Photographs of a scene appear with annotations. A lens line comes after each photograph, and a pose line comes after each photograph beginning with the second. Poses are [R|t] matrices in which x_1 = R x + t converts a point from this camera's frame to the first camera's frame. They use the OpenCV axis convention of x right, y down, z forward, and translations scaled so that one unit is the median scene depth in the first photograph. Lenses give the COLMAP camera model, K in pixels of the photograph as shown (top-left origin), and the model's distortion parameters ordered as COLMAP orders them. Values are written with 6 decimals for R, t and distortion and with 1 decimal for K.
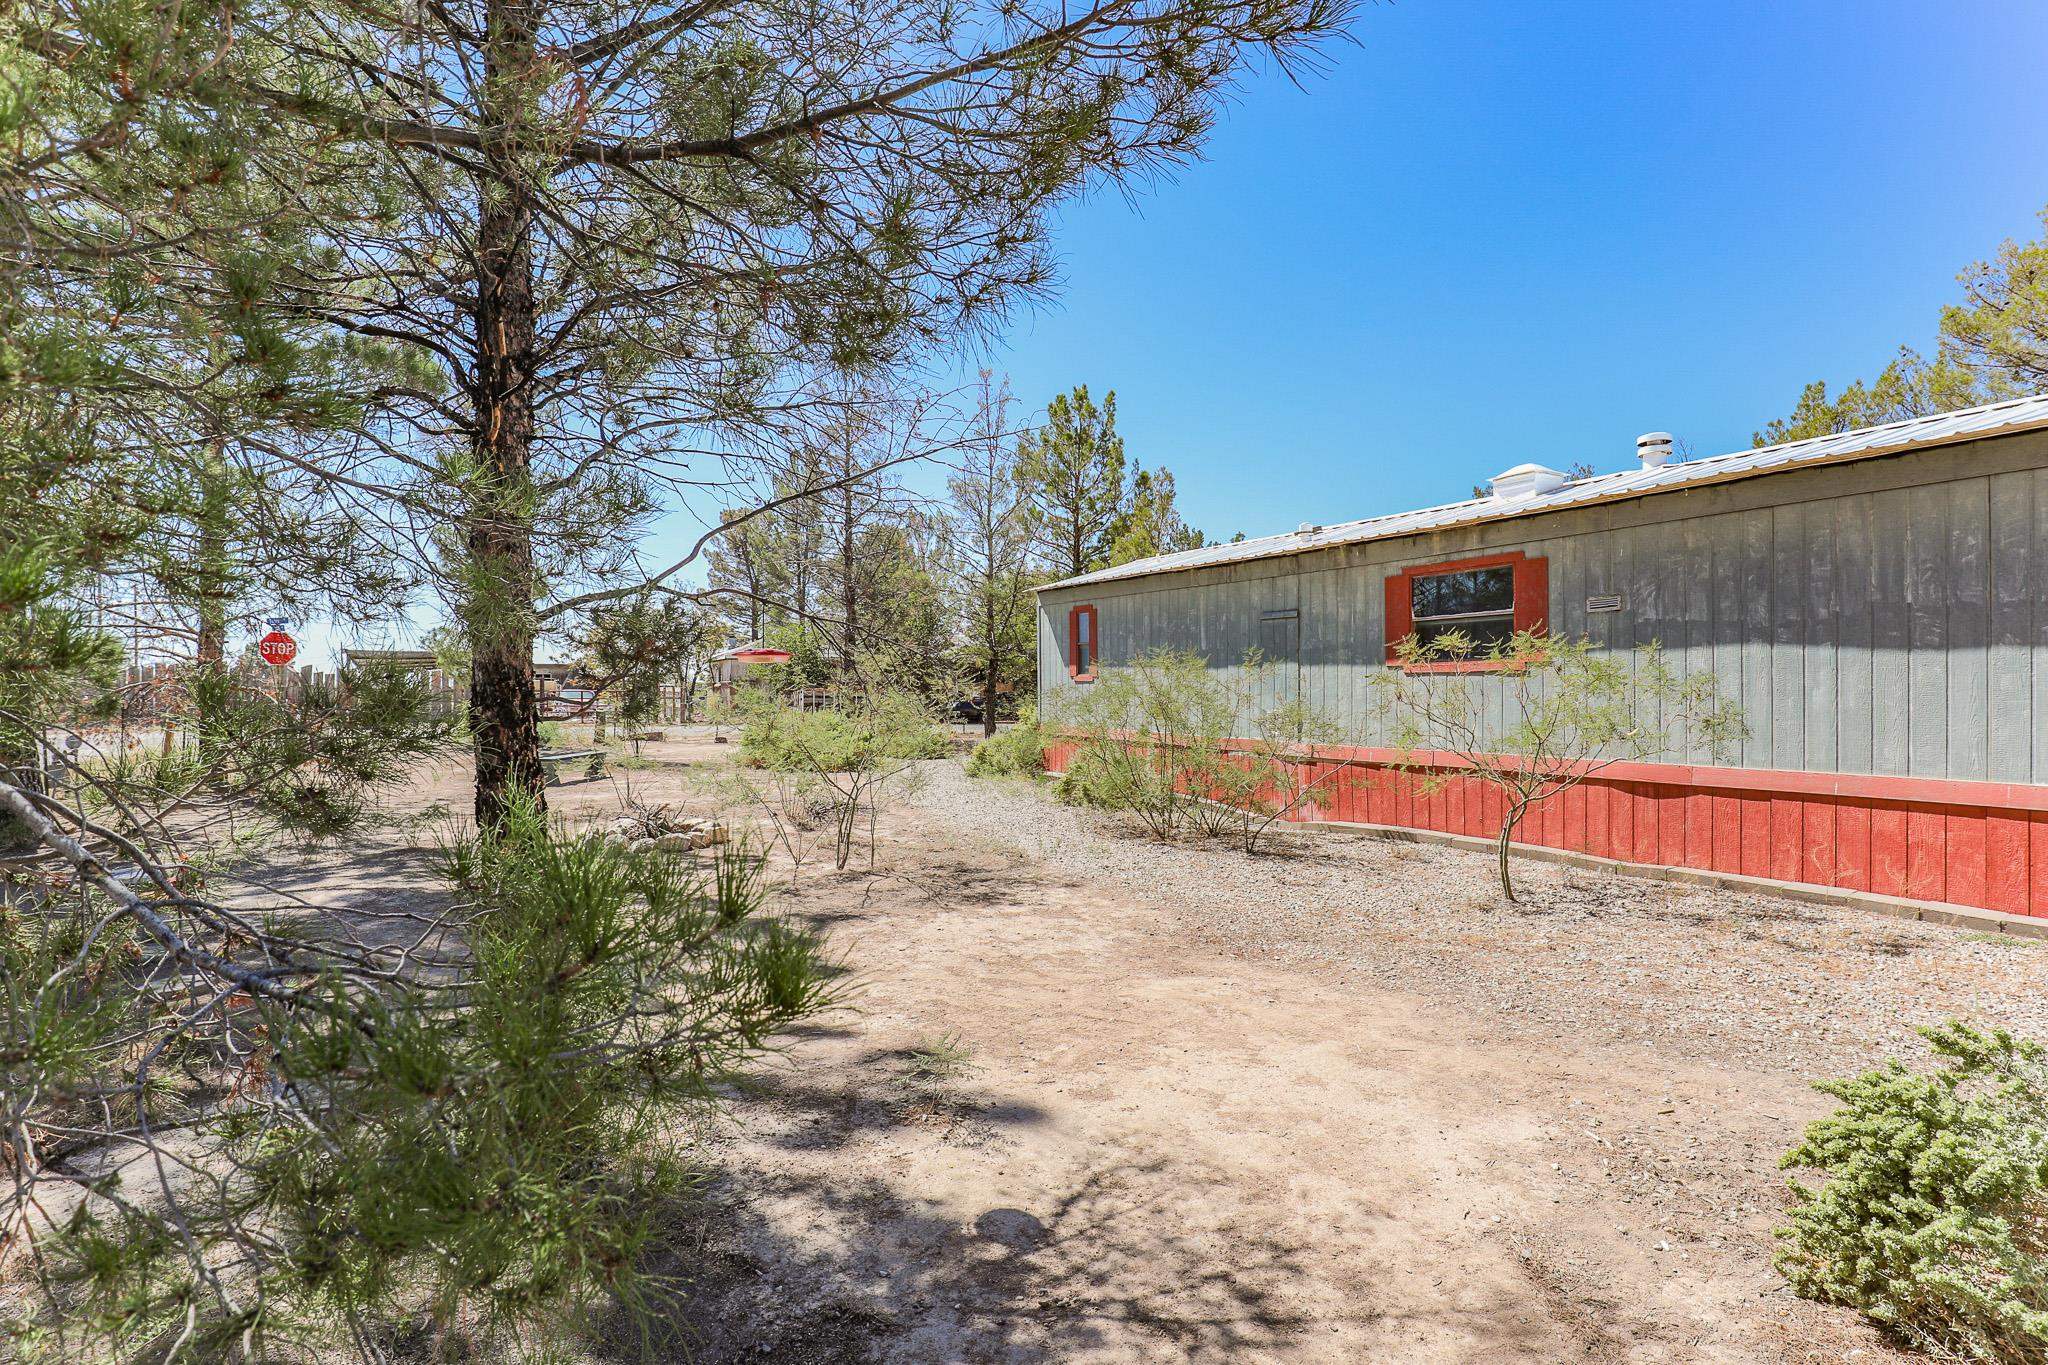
lens RADIAL K [[965.2, 0, 1024.0], [0, 965.2, 682.5], [0, 0, 1]] dist [-0.036262, 0.008848]
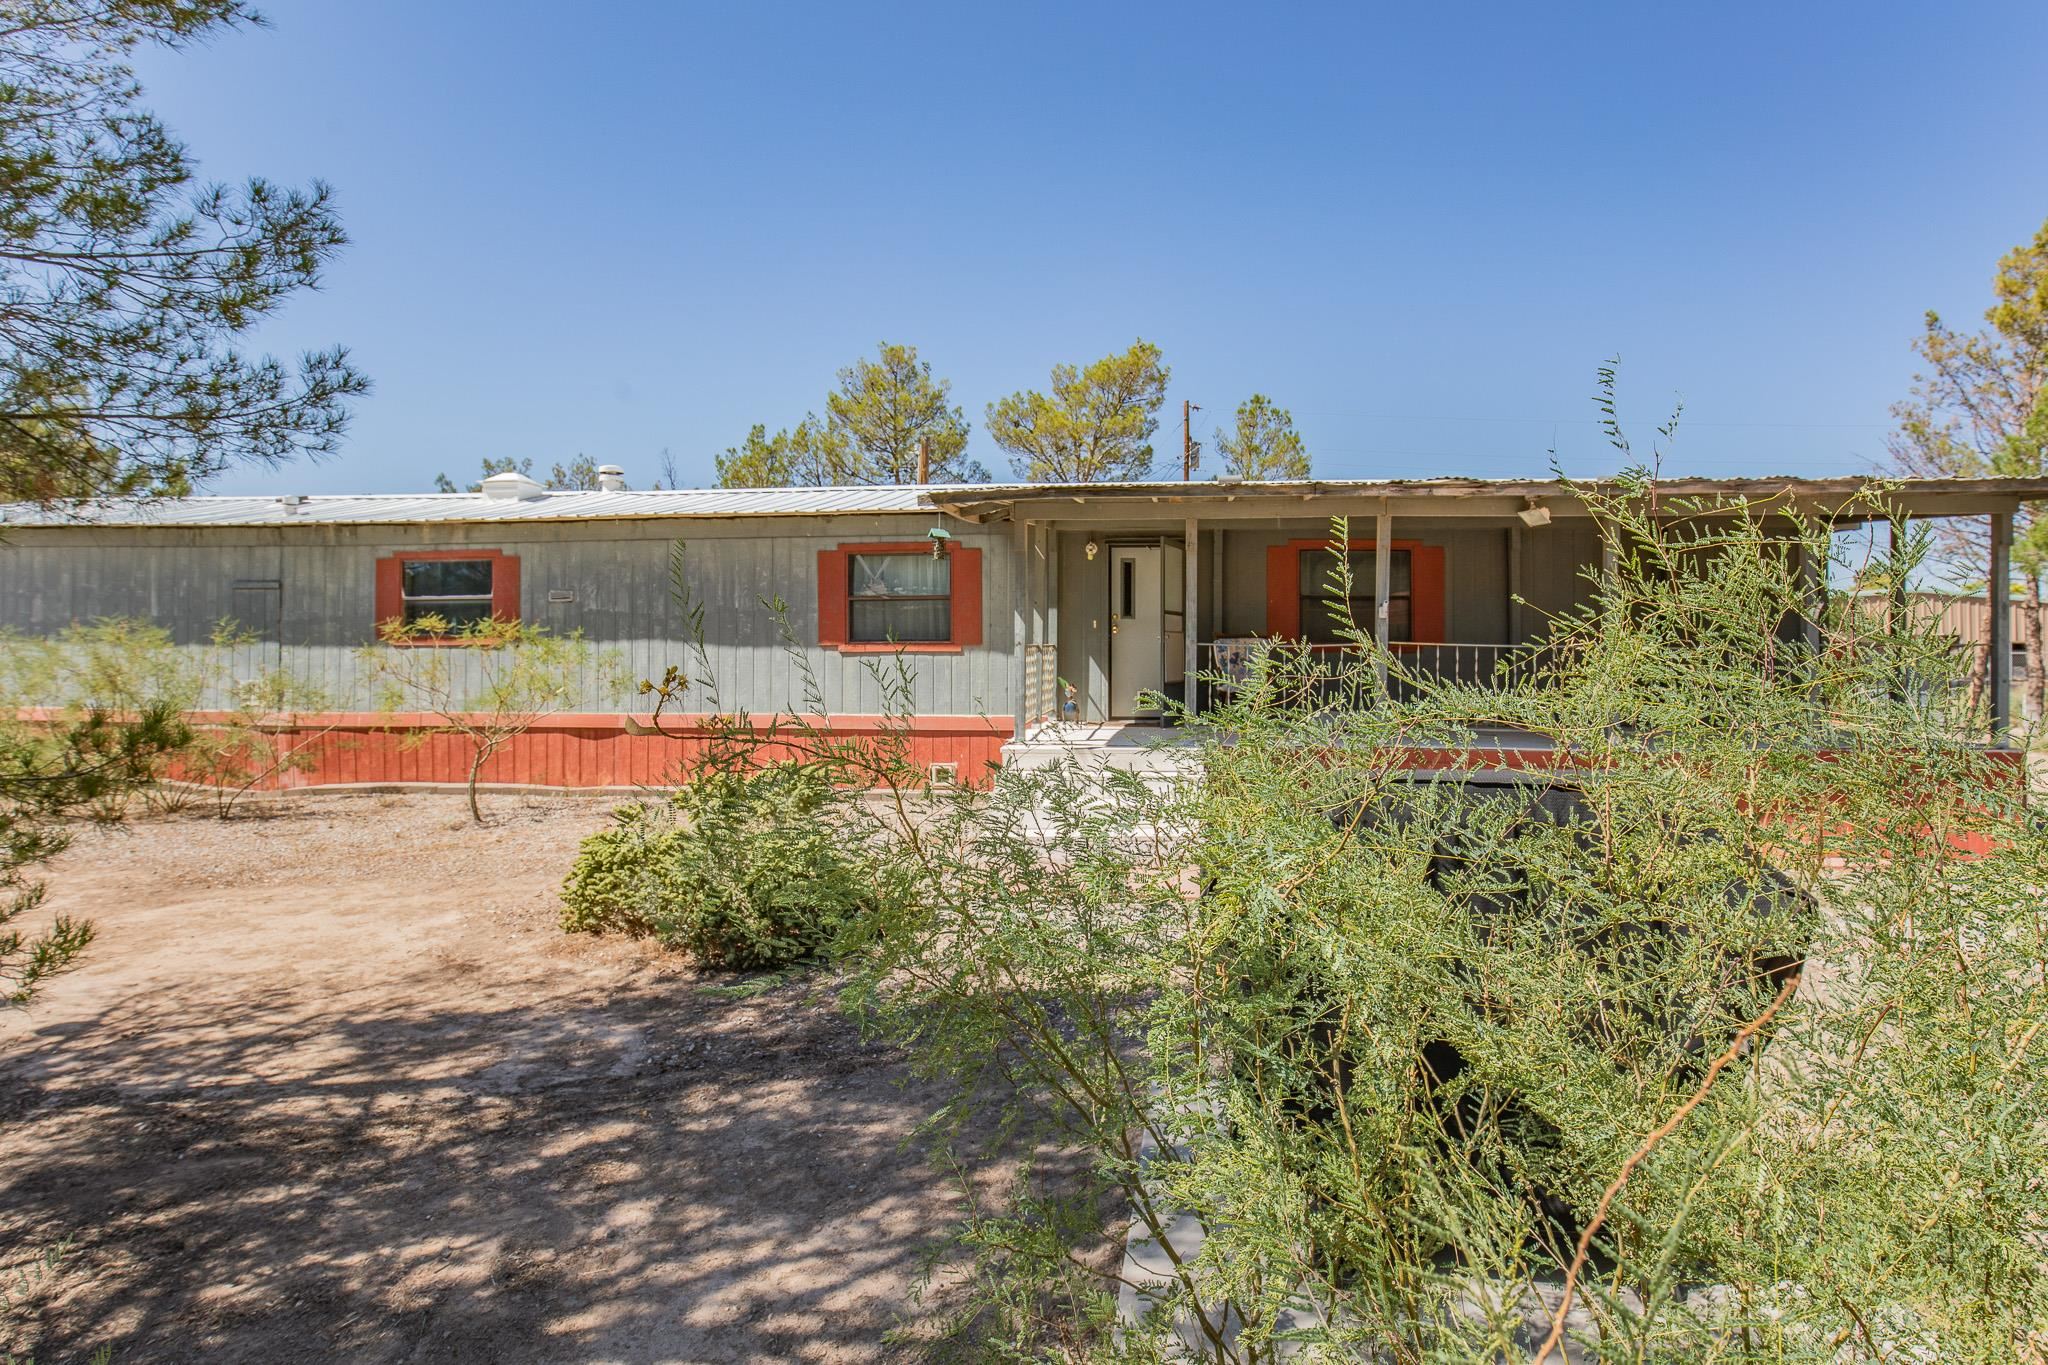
lens RADIAL K [[964.6, 0, 1047.2], [0, 964.6, 644.1], [0, 0, 1]] dist [-0.023606, 0.000300]
pose [[0.568397, 0.012147, 0.822665, -0.134173], [-0.007852, 0.999926, -0.009339, -0.010672], [-0.822717, -0.001151, 0.568450, -0.402991]]
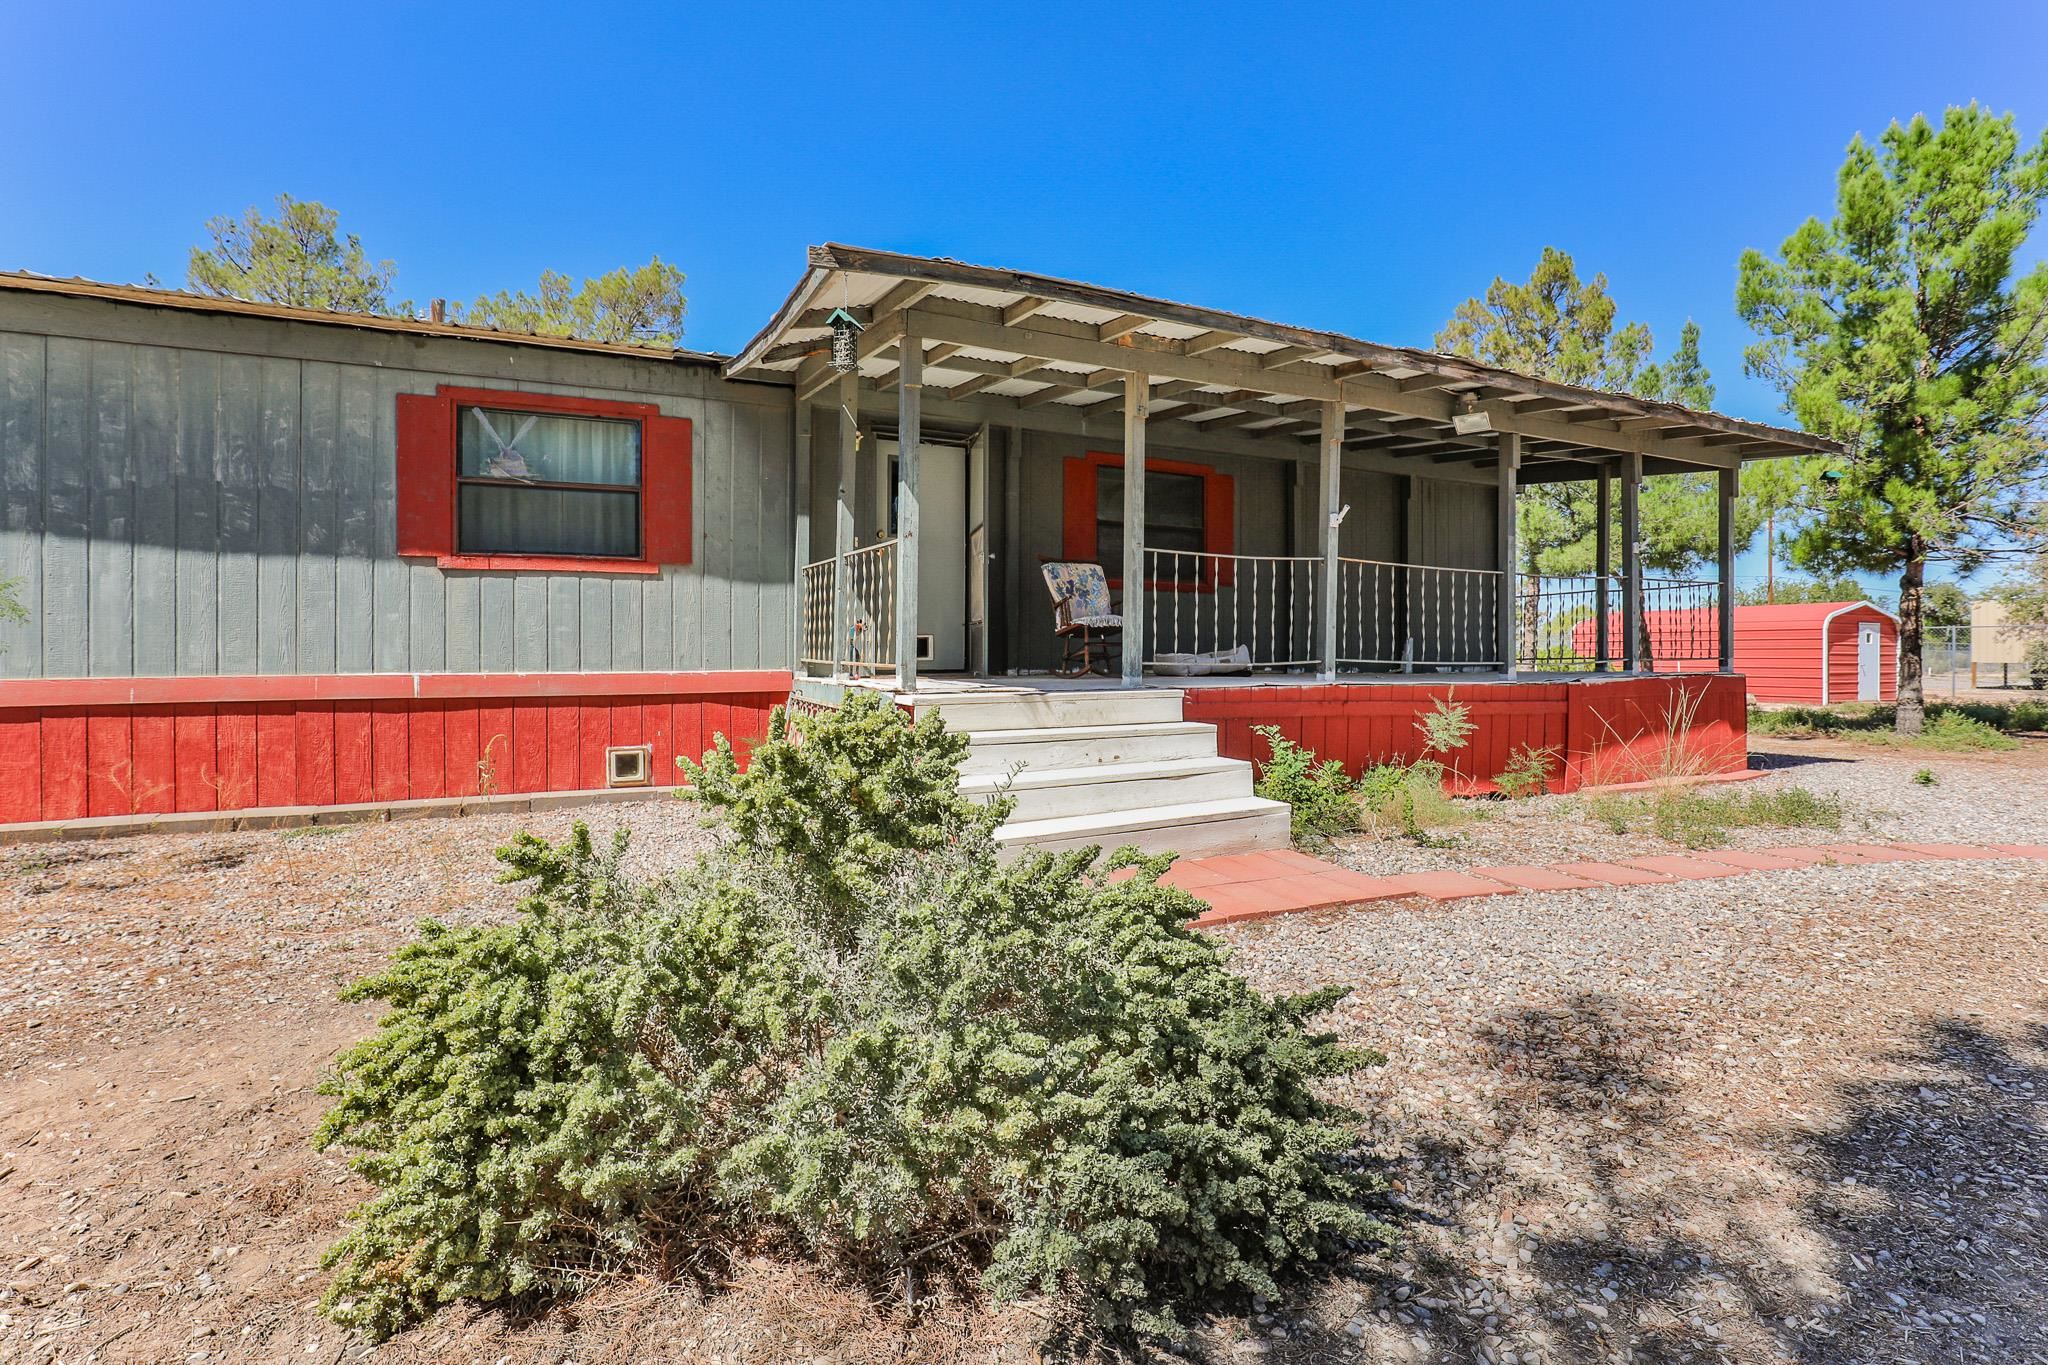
lens RADIAL K [[972.5, 0, 1032.1], [0, 972.5, 653.9], [0, 0, 1]] dist [-0.043690, 0.011189]
pose [[0.051953, -0.005667, 0.998633, 0.081011], [-0.006927, 0.999958, 0.006035, 0.067083], [-0.998626, -0.007231, 0.051911, 0.176401]]
